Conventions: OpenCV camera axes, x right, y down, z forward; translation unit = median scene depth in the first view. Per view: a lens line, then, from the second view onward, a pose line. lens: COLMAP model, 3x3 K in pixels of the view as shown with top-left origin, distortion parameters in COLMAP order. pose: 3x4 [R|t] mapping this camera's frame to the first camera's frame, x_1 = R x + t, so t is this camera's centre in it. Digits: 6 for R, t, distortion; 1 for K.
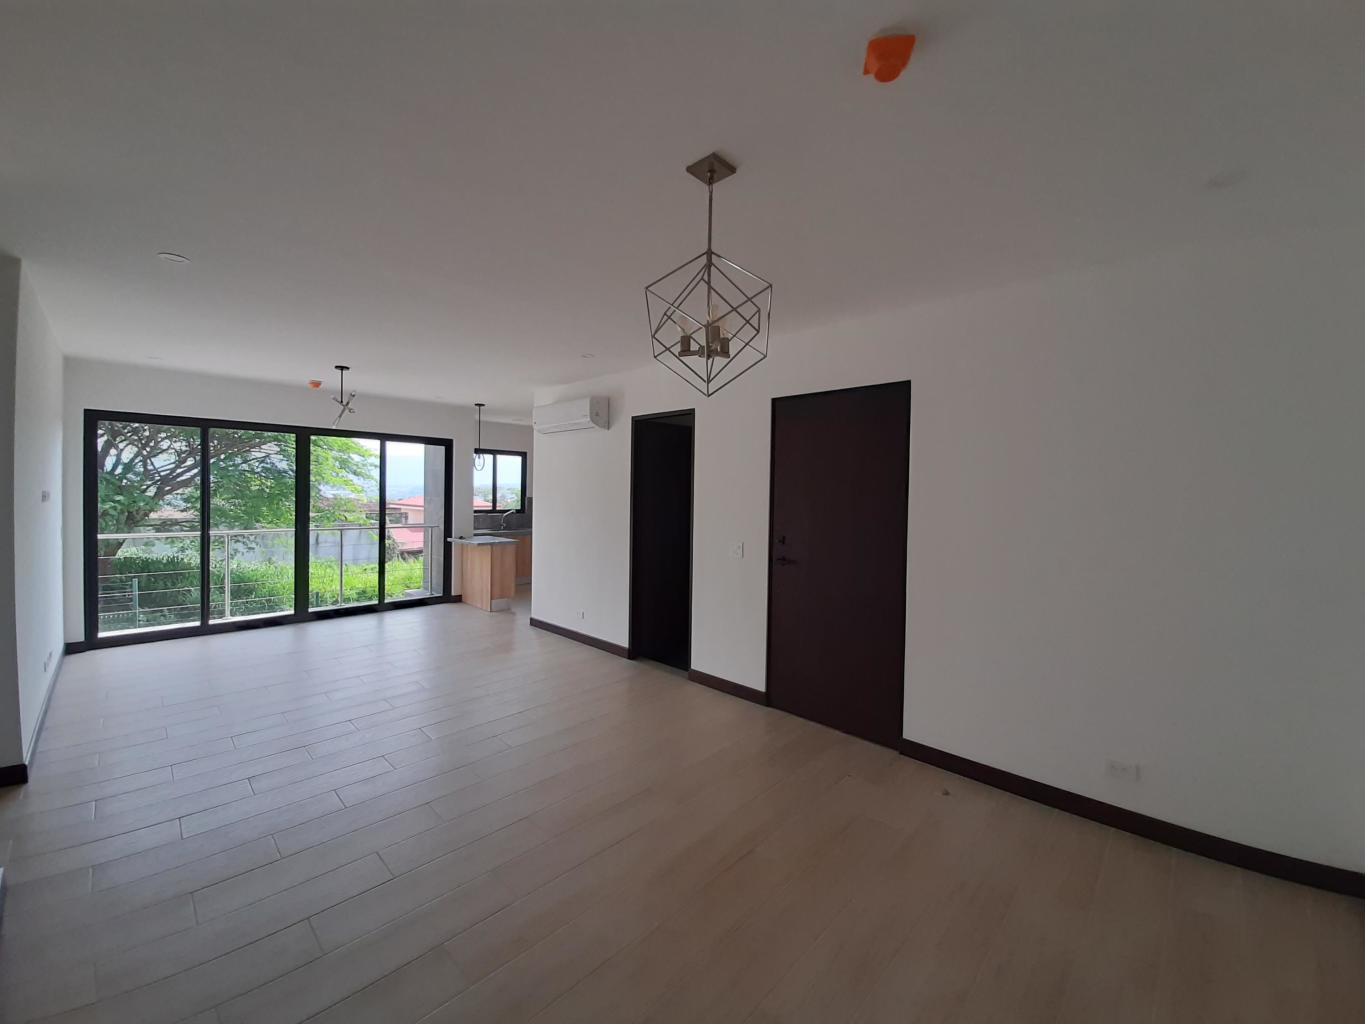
lens RADIAL K [[546.2, 0, 677.8], [0, 546.2, 504.8], [0, 0, 1]] dist [-0.000665, -0.000279]
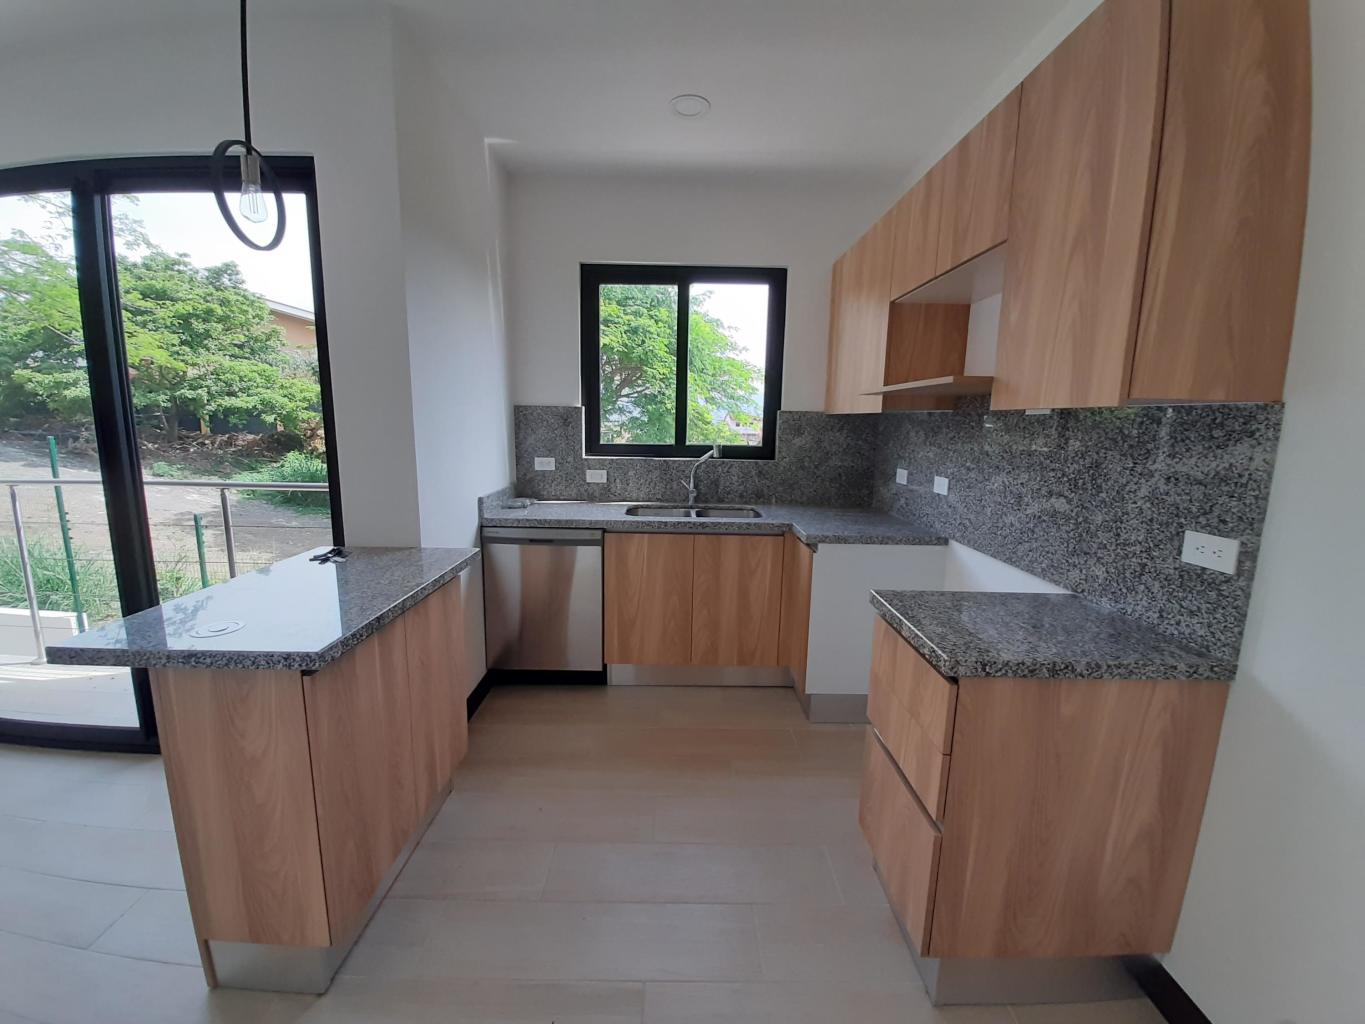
lens RADIAL K [[546.2, 0, 677.8], [0, 546.2, 504.8], [0, 0, 1]] dist [-0.000665, -0.000279]
pose [[0.689208, 0.108155, -0.716446, -0.080157], [-0.018117, 0.991060, 0.132182, 0.000371], [0.724337, -0.078122, 0.685006, 0.771769]]
